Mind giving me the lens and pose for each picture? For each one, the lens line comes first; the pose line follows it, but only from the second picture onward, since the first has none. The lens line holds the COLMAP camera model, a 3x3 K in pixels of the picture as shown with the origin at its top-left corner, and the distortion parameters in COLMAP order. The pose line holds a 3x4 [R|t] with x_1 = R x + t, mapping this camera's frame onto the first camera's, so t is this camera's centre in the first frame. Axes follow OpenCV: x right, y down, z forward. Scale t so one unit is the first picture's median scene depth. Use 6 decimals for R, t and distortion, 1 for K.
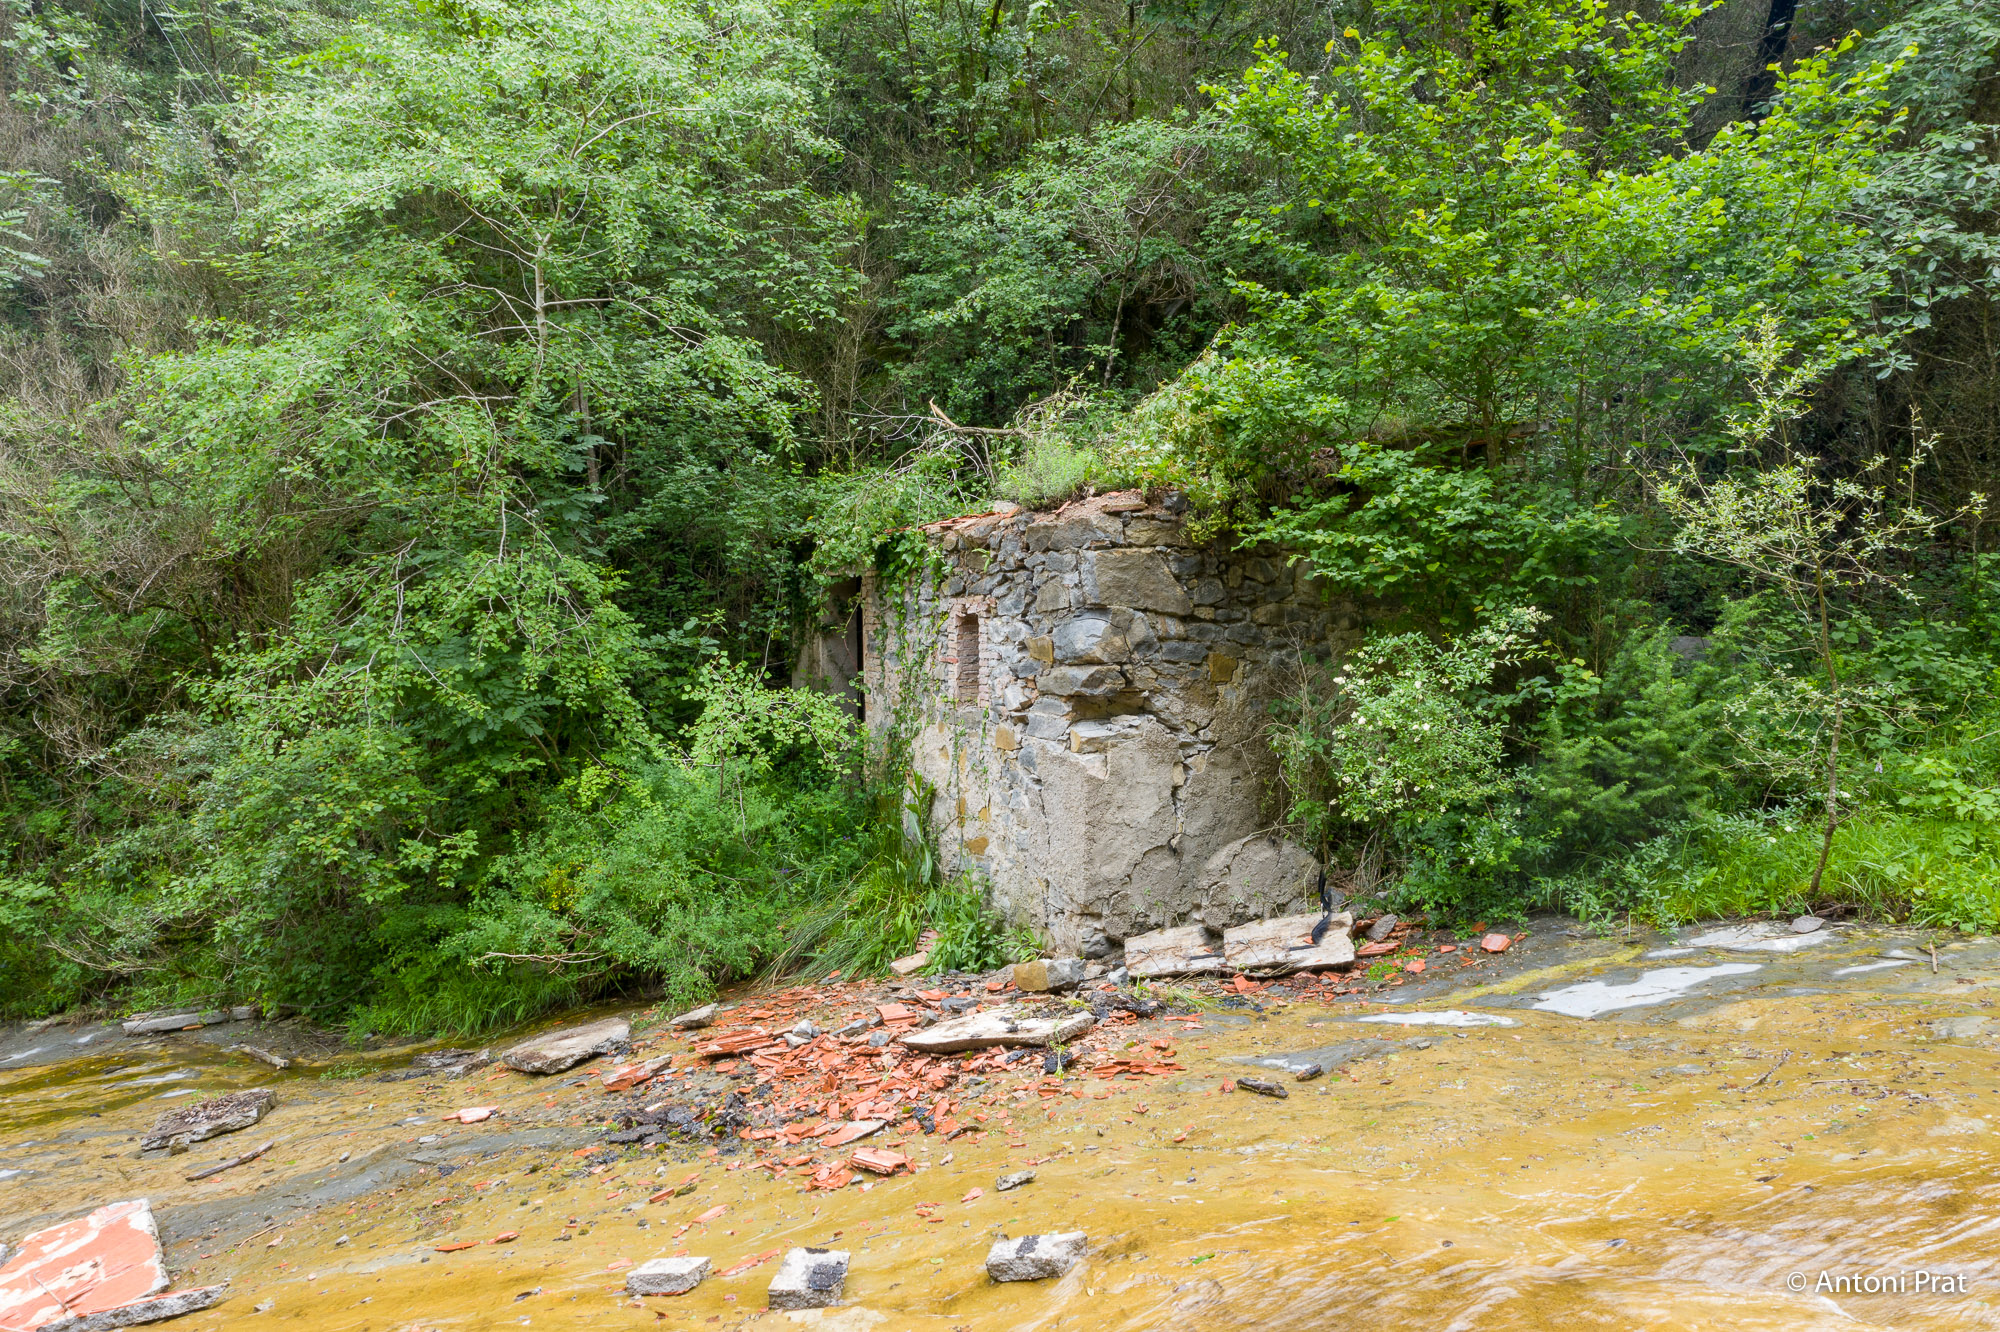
lens RADIAL K [[1576.1, 0, 998.9], [0, 1576.1, 661.1], [0, 0, 1]] dist [-0.010962, 0.002459]
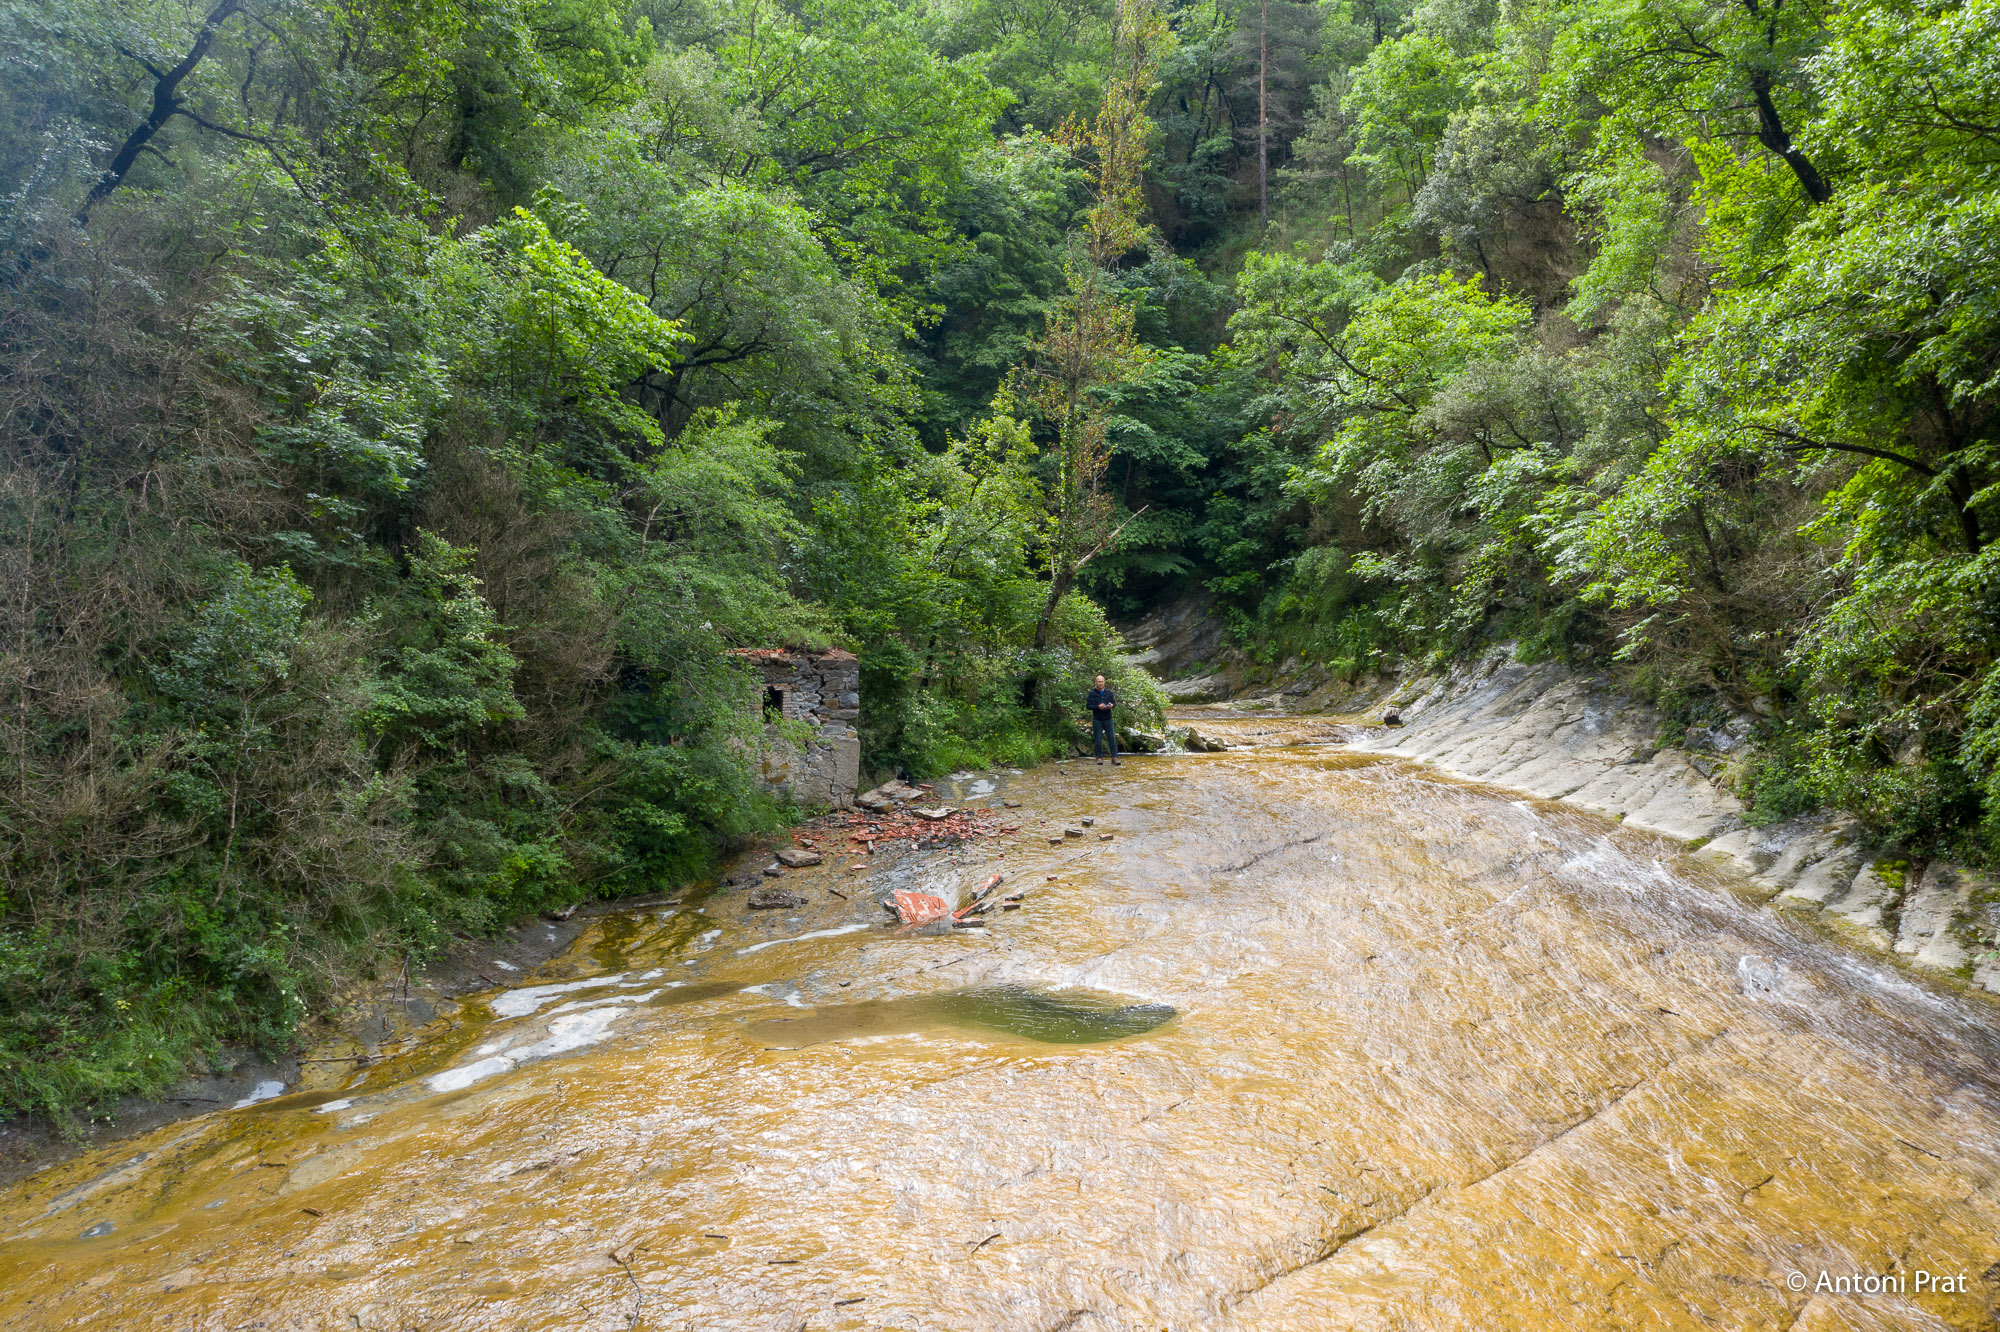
lens RADIAL K [[1576.1, 0, 1000.0], [0, 1576.1, 668.2], [0, 0, 1]] dist [-0.010962, 0.002459]
pose [[0.150924, -0.001700, 0.988544, -2.701134], [0.014557, 0.999894, -0.000503, -0.063931], [-0.988438, 0.014466, 0.150933, 0.256990]]
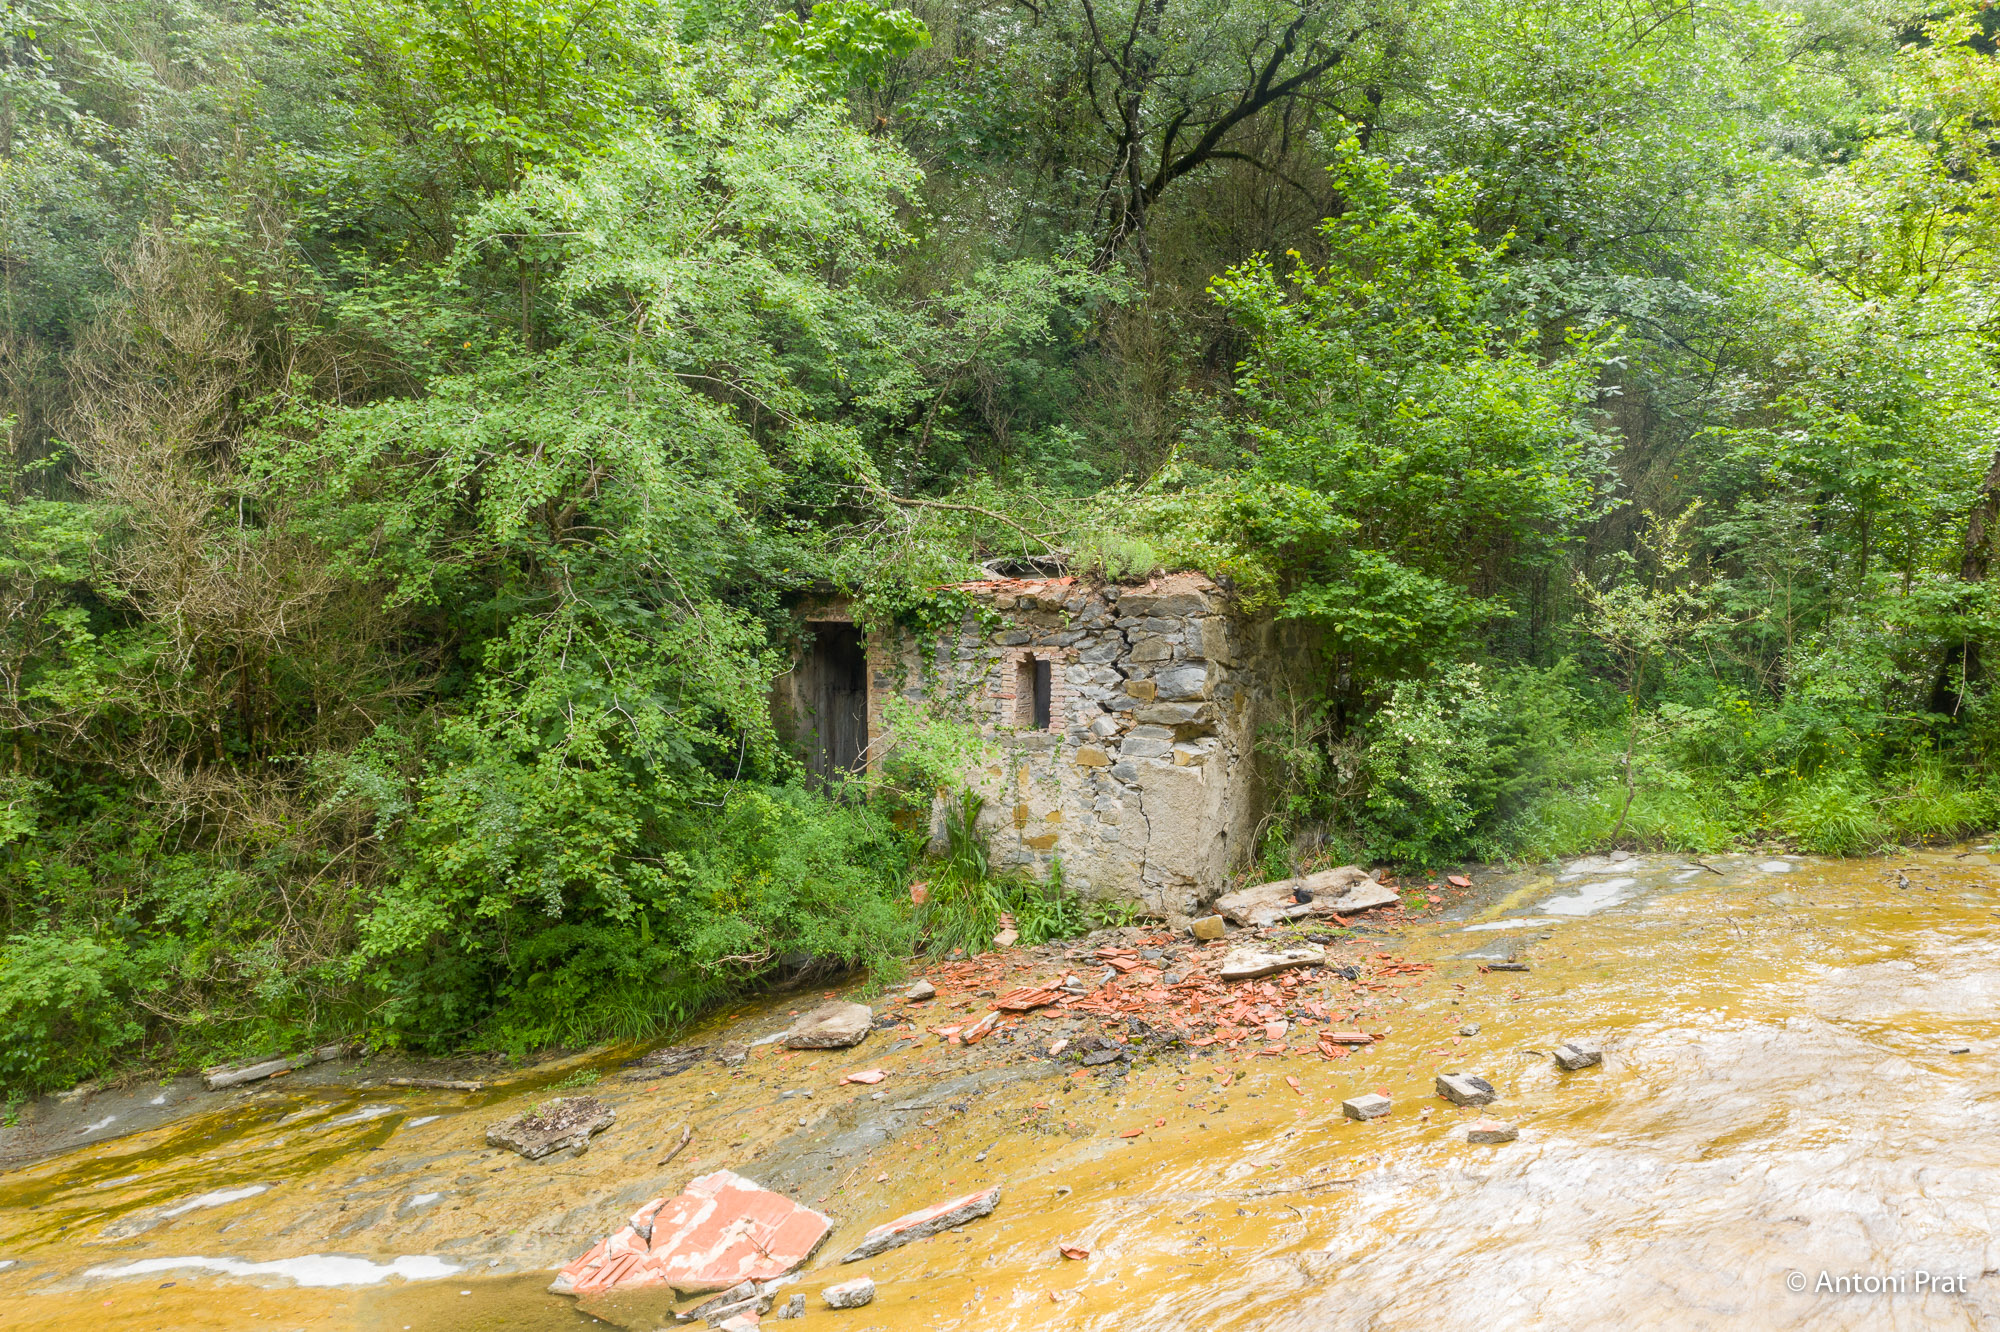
lens RADIAL K [[1576.1, 0, 997.3], [0, 1576.1, 659.6], [0, 0, 1]] dist [-0.010962, 0.002459]
pose [[0.865188, 0.003807, 0.501433, -0.731844], [-0.000446, 0.999977, -0.006824, -0.023304], [-0.501447, 0.005680, 0.865170, -0.092569]]
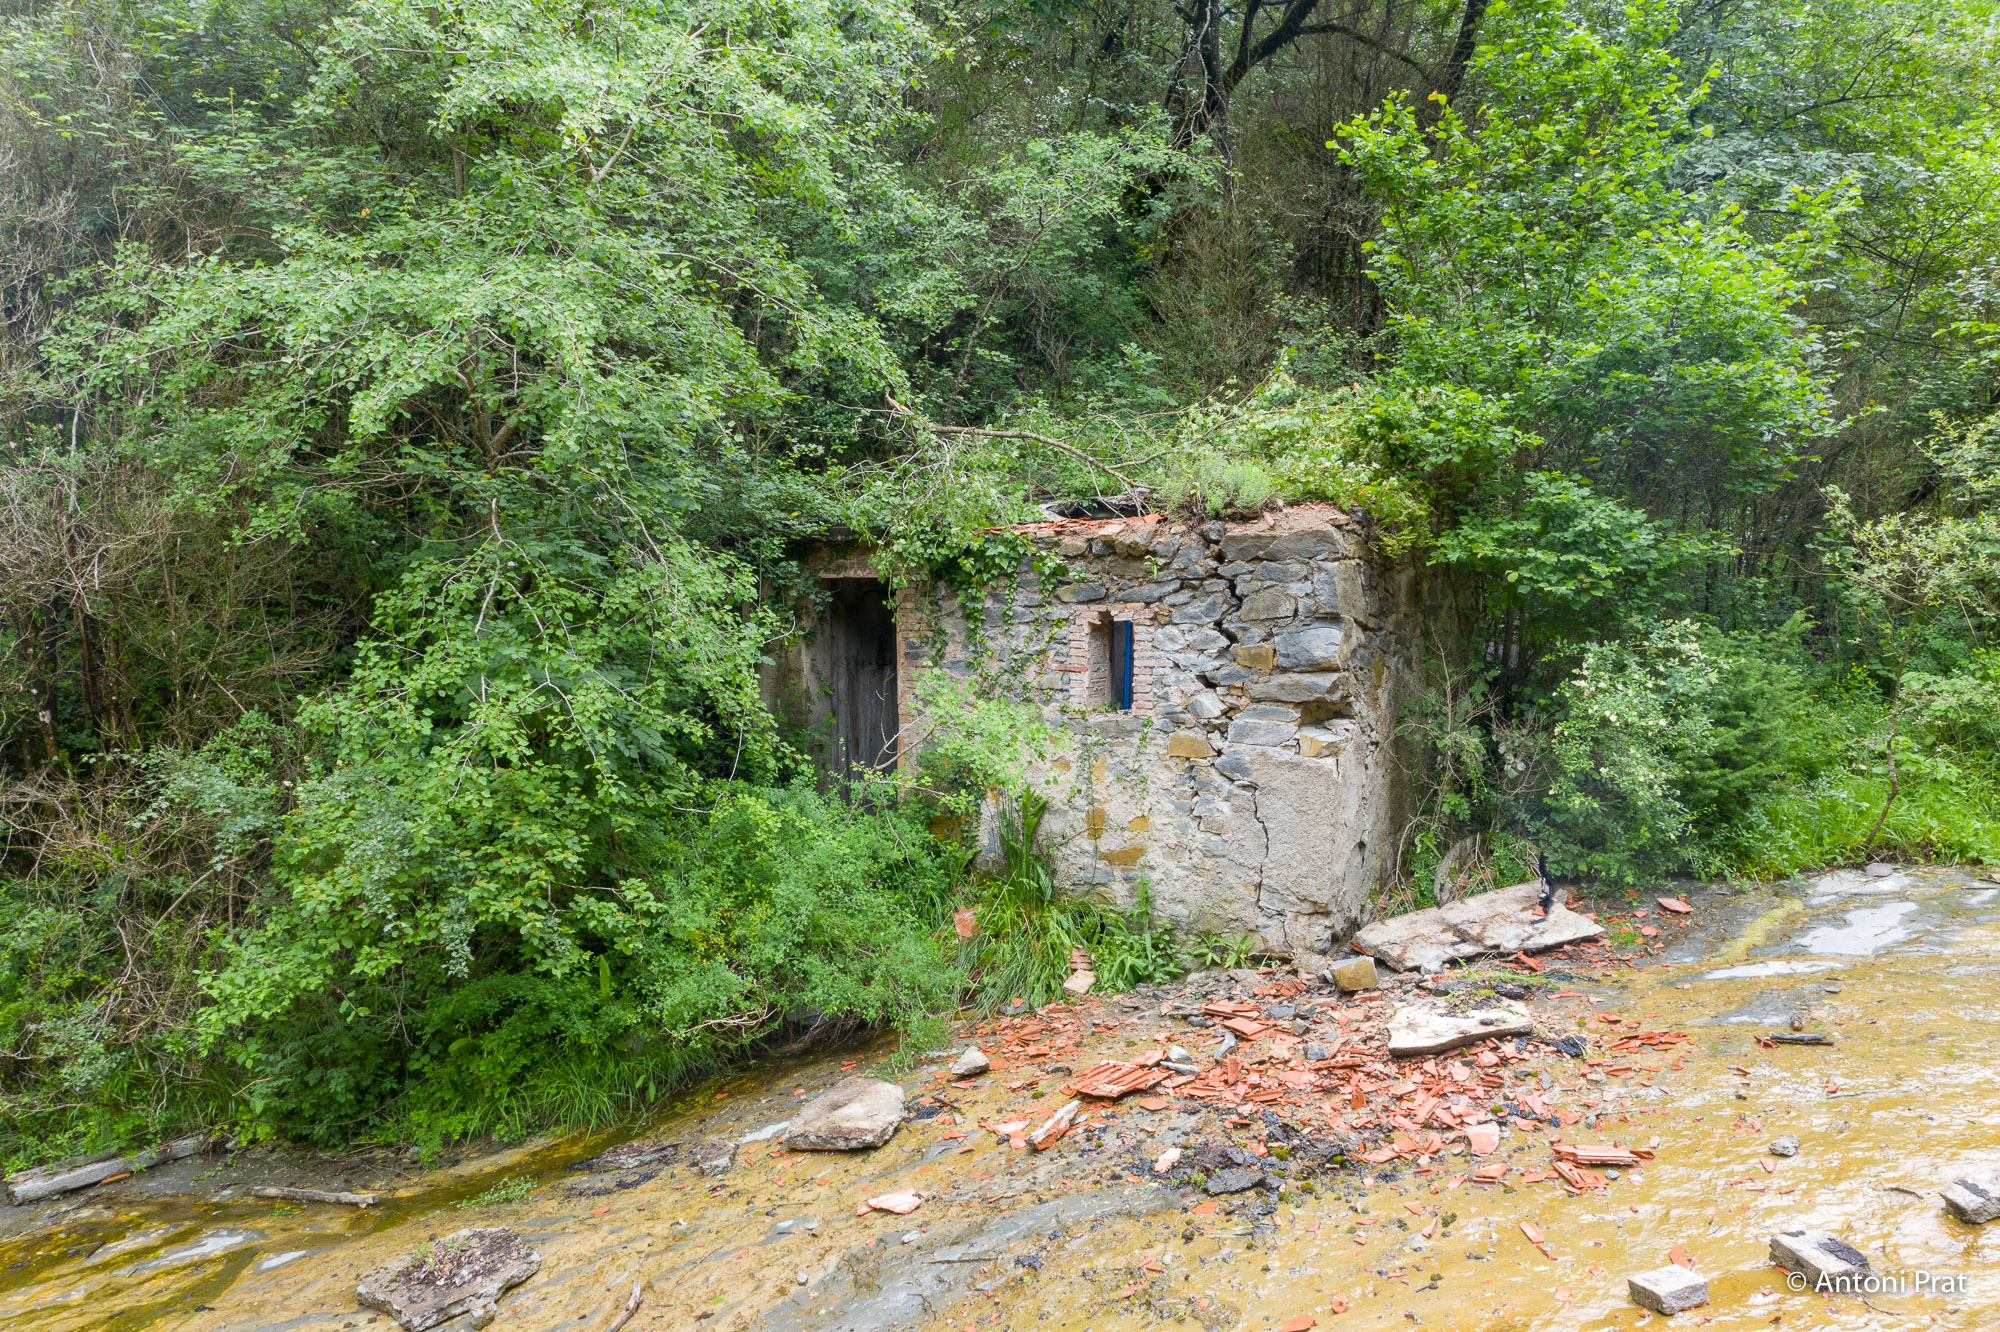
lens RADIAL K [[1576.1, 0, 1001.2], [0, 1576.1, 664.0], [0, 0, 1]] dist [-0.010962, 0.002459]
pose [[0.876583, -0.009386, 0.481158, -0.591849], [0.008754, 0.999955, 0.003559, -0.007946], [-0.481170, 0.001092, 0.876626, 0.183994]]
